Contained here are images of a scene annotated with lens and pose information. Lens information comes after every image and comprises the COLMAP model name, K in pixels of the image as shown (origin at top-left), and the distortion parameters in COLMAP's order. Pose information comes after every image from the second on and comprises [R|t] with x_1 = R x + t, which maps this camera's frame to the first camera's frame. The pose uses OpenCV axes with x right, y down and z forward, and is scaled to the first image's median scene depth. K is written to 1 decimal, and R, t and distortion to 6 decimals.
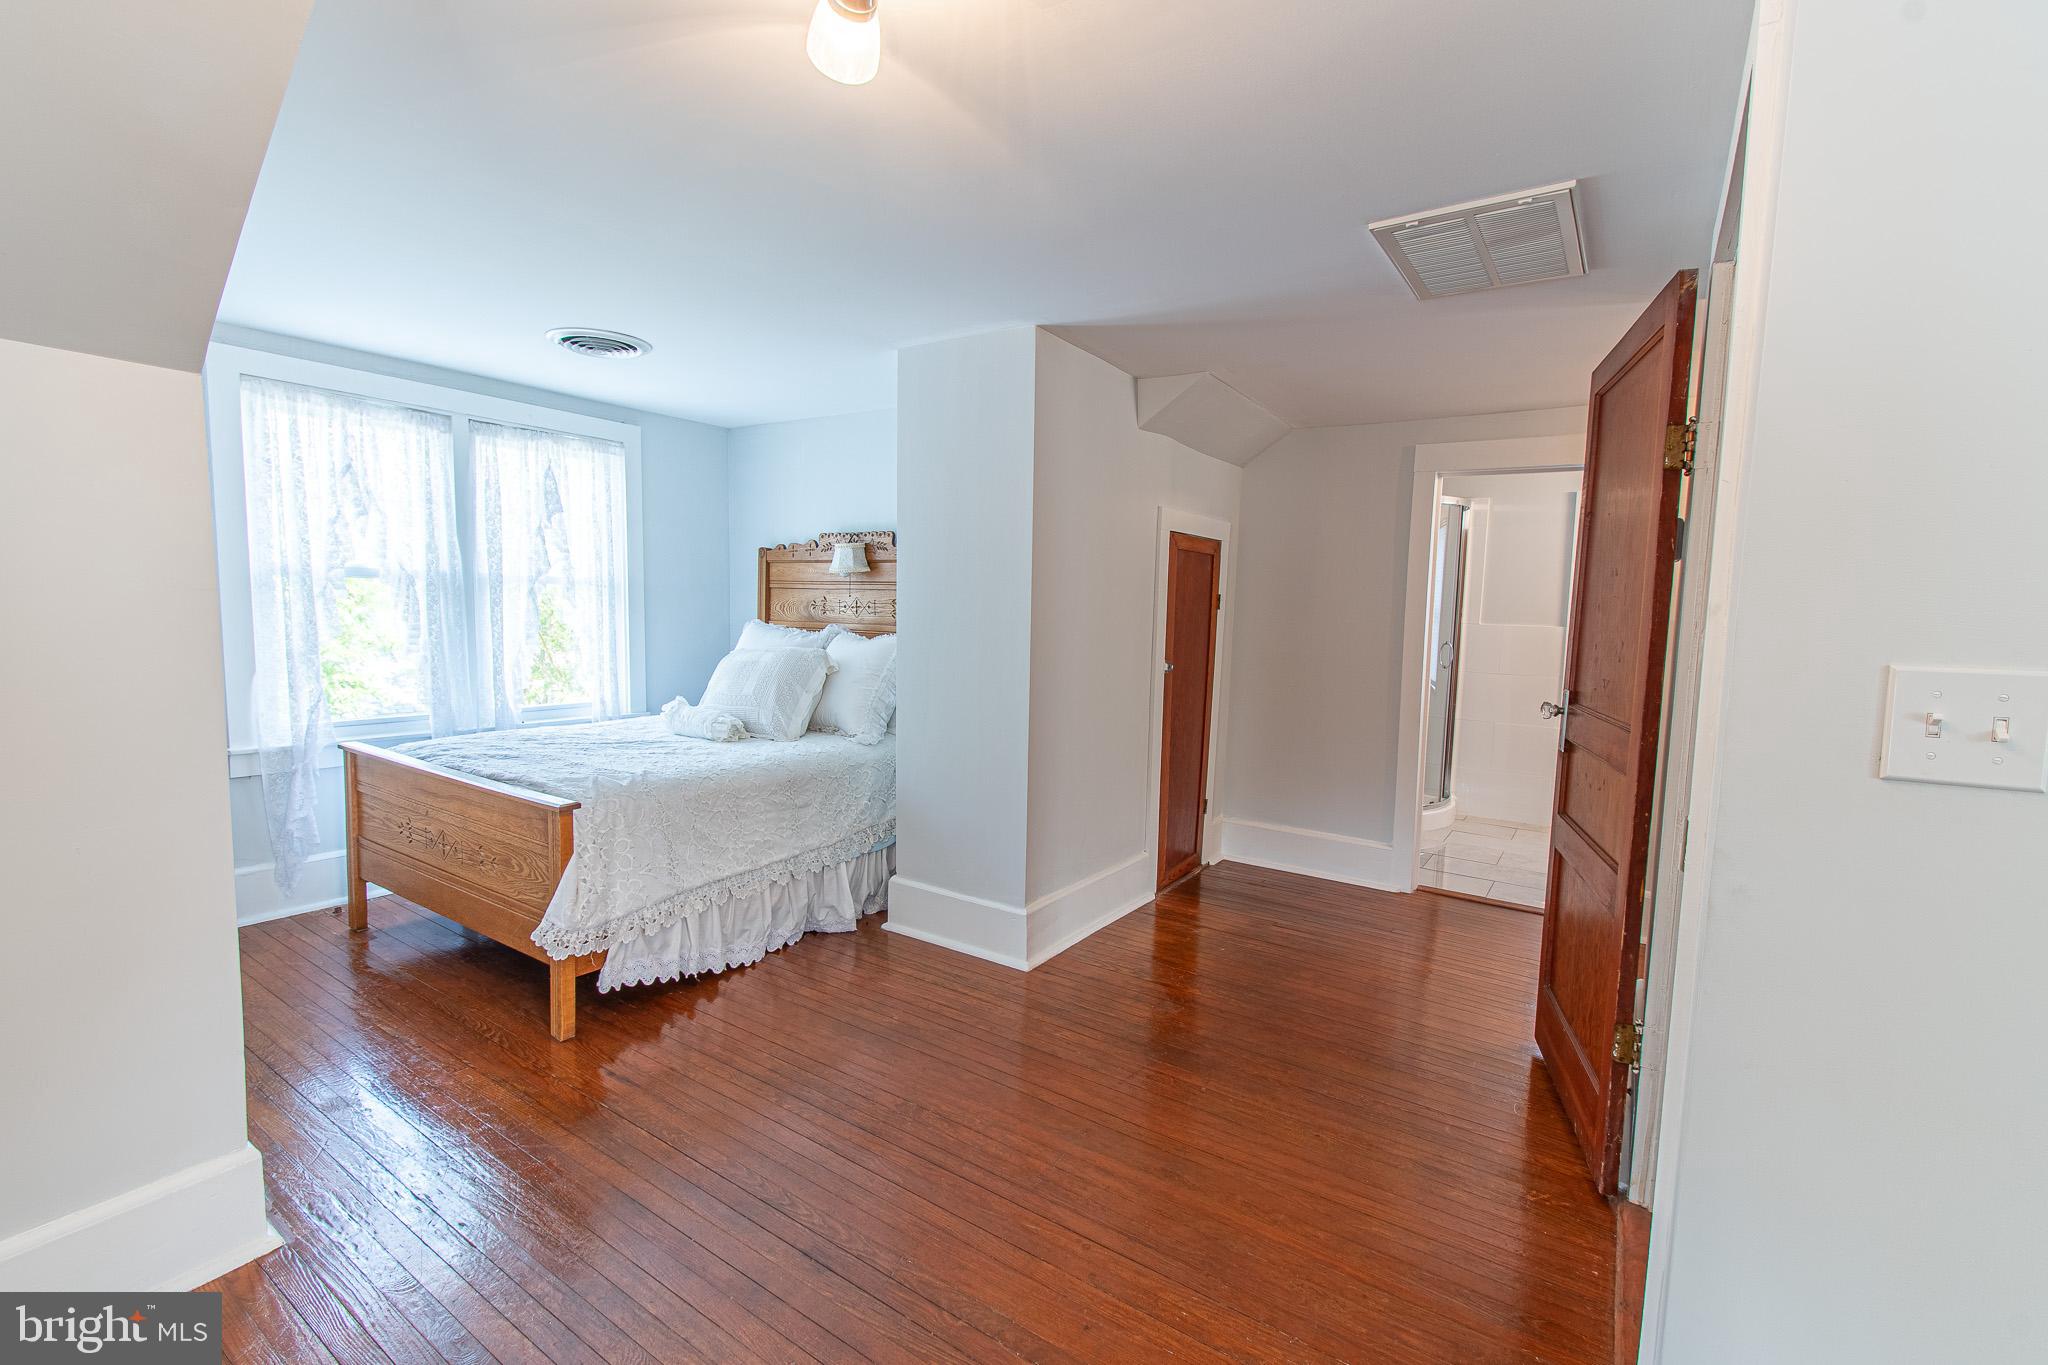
lens RADIAL K [[901.9, 0, 1030.3], [0, 901.9, 685.6], [0, 0, 1]] dist [0.002234, -0.001104]
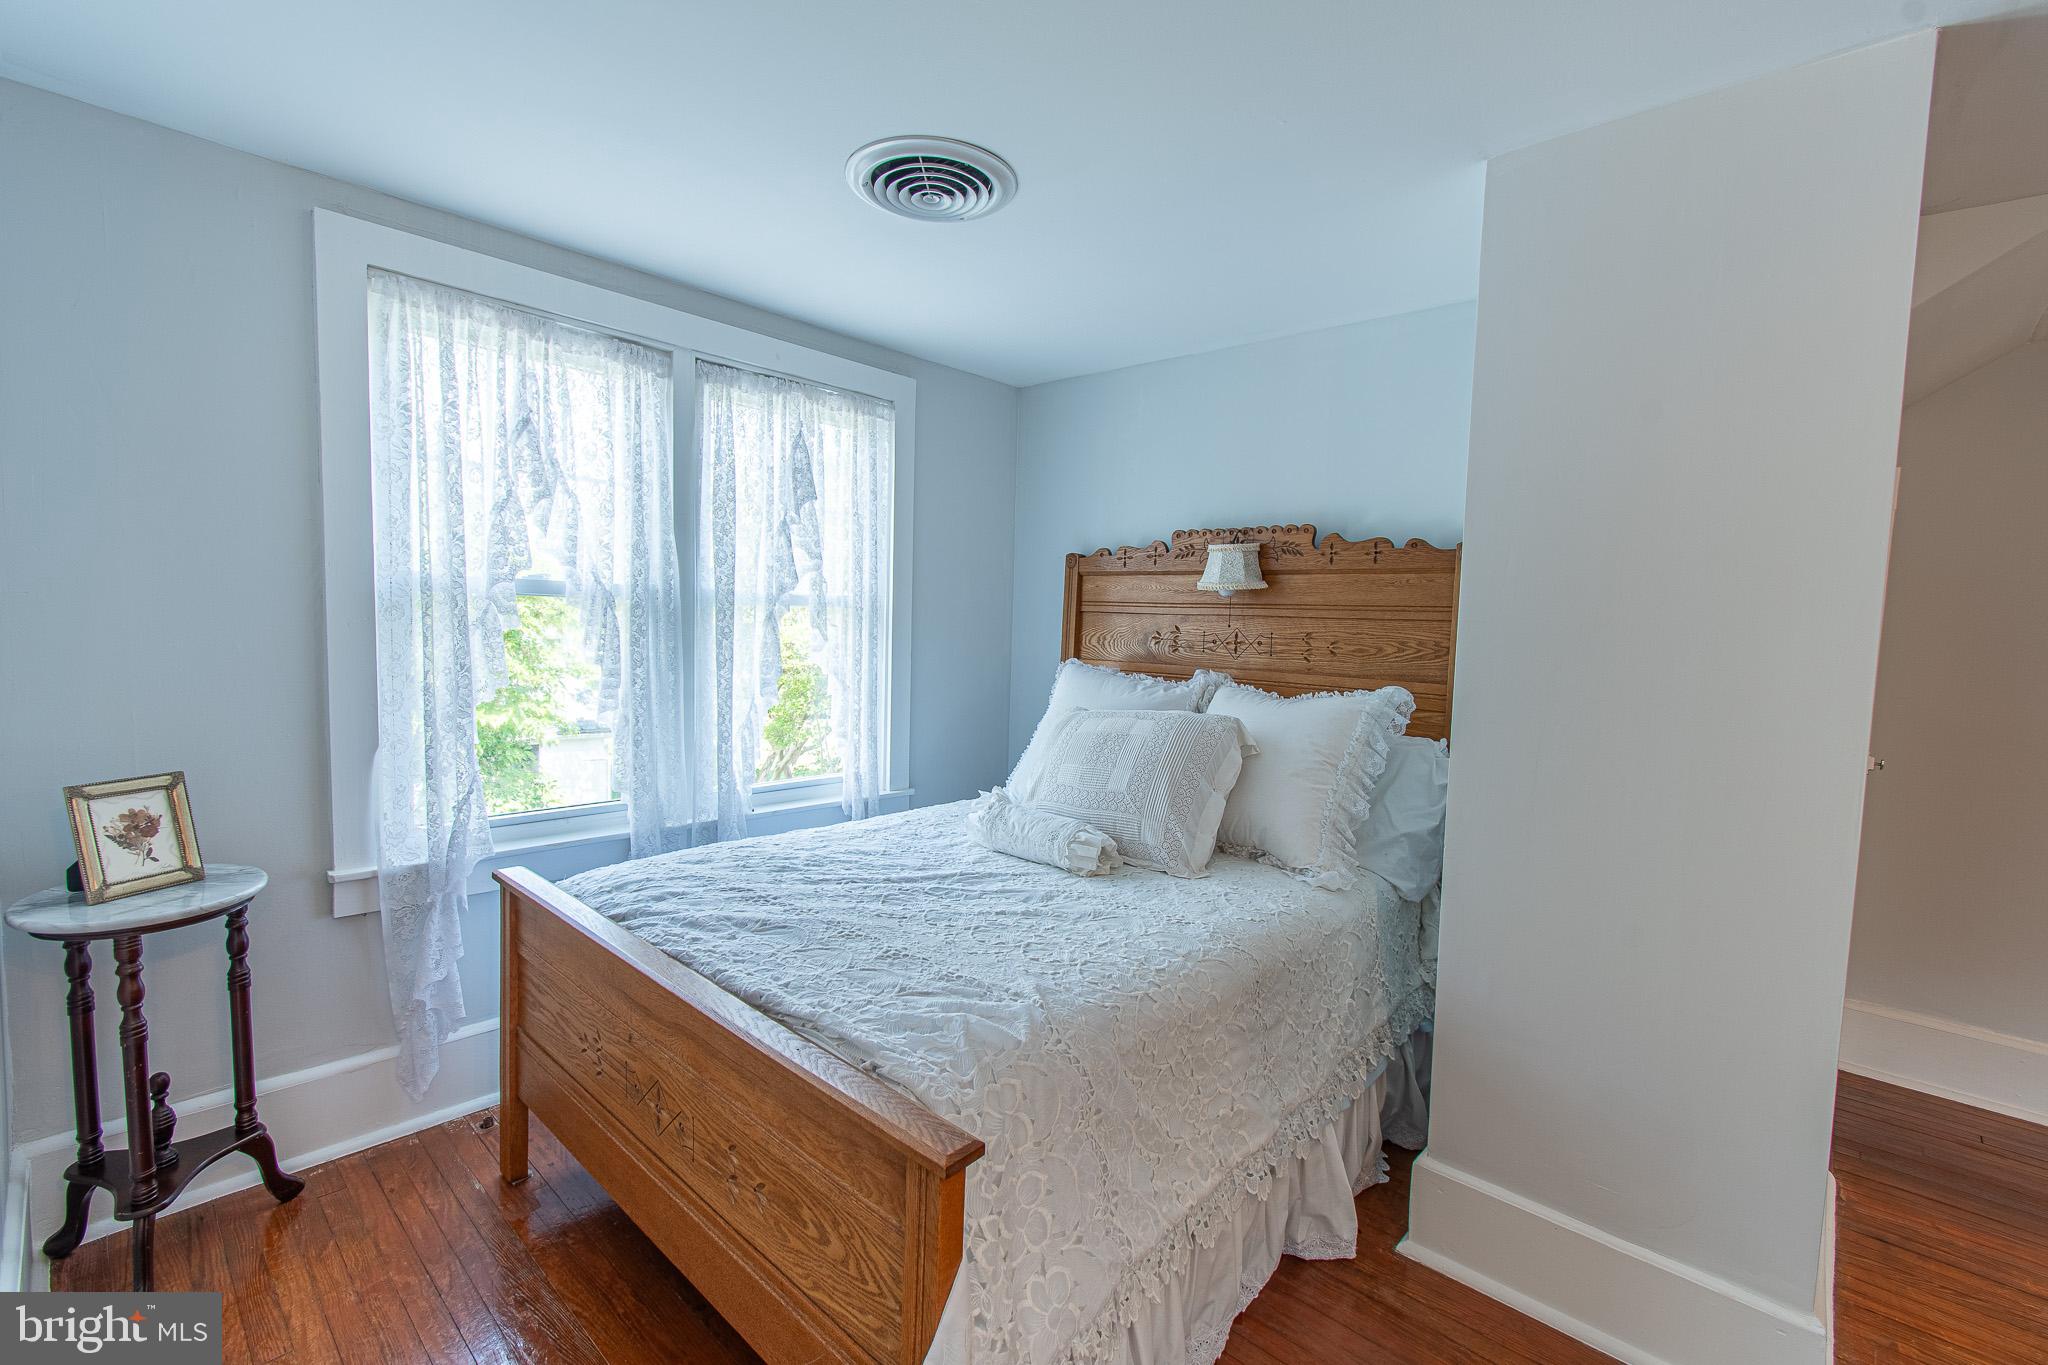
lens RADIAL K [[901.9, 0, 1029.2], [0, 901.9, 682.9], [0, 0, 1]] dist [0.002234, -0.001104]
pose [[0.988433, 0.017527, -0.150639, -0.286365], [-0.020976, 0.999552, -0.021339, -0.049253], [0.150197, 0.024252, 0.988359, 0.402211]]
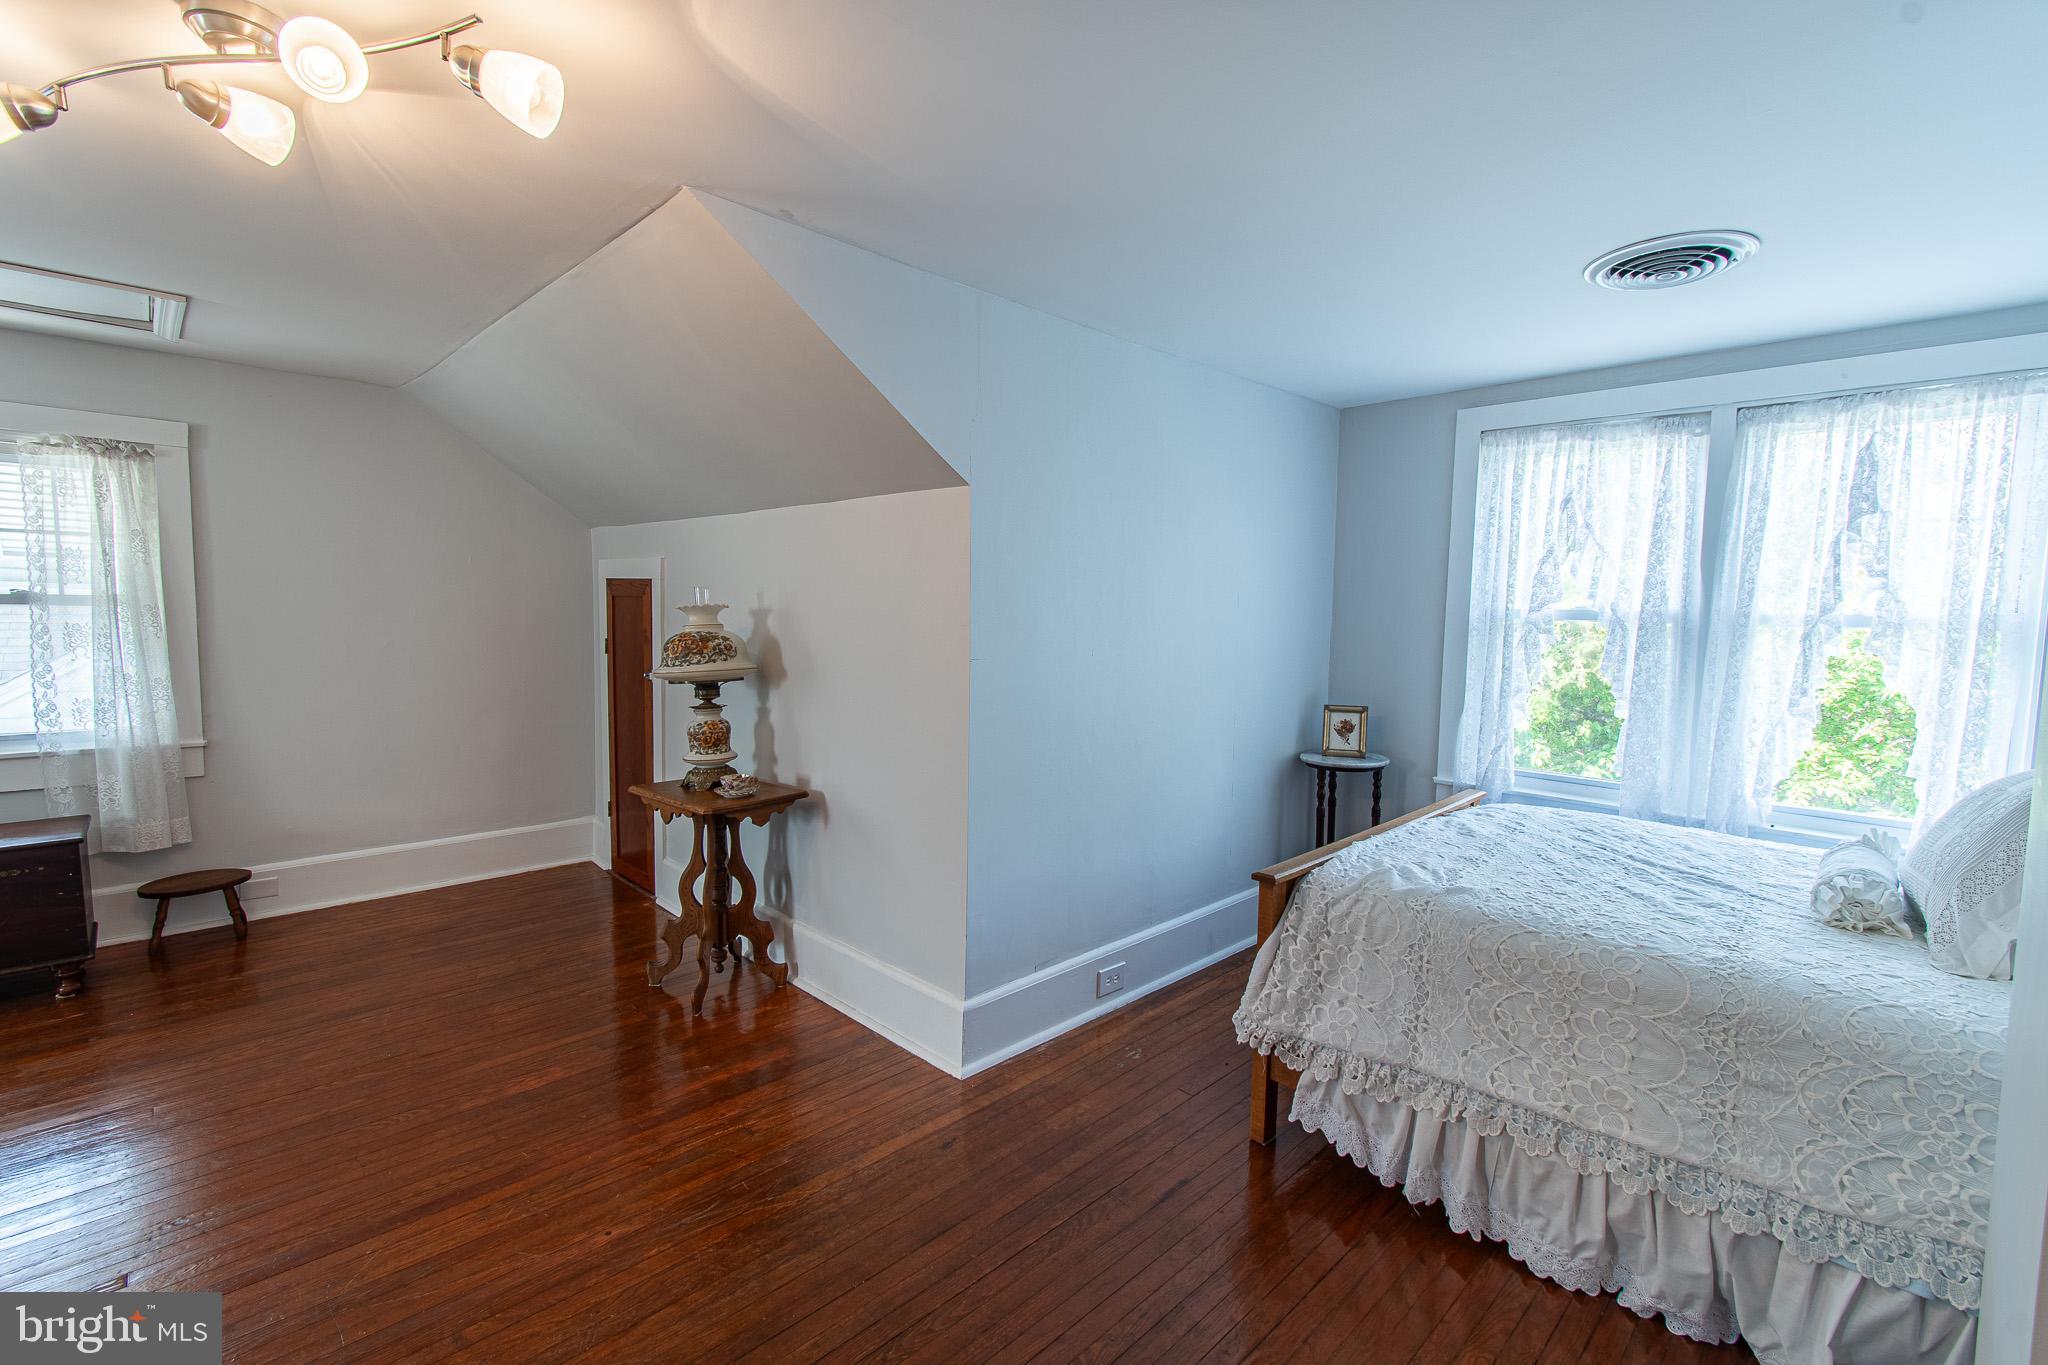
lens RADIAL K [[901.9, 0, 1024.8], [0, 901.9, 683.9], [0, 0, 1]] dist [0.002234, -0.001104]
pose [[-0.196223, 0.052590, -0.979148, 0.249499], [-0.113207, 0.990669, 0.075895, -0.060995], [0.974002, 0.125738, -0.188439, 0.617345]]
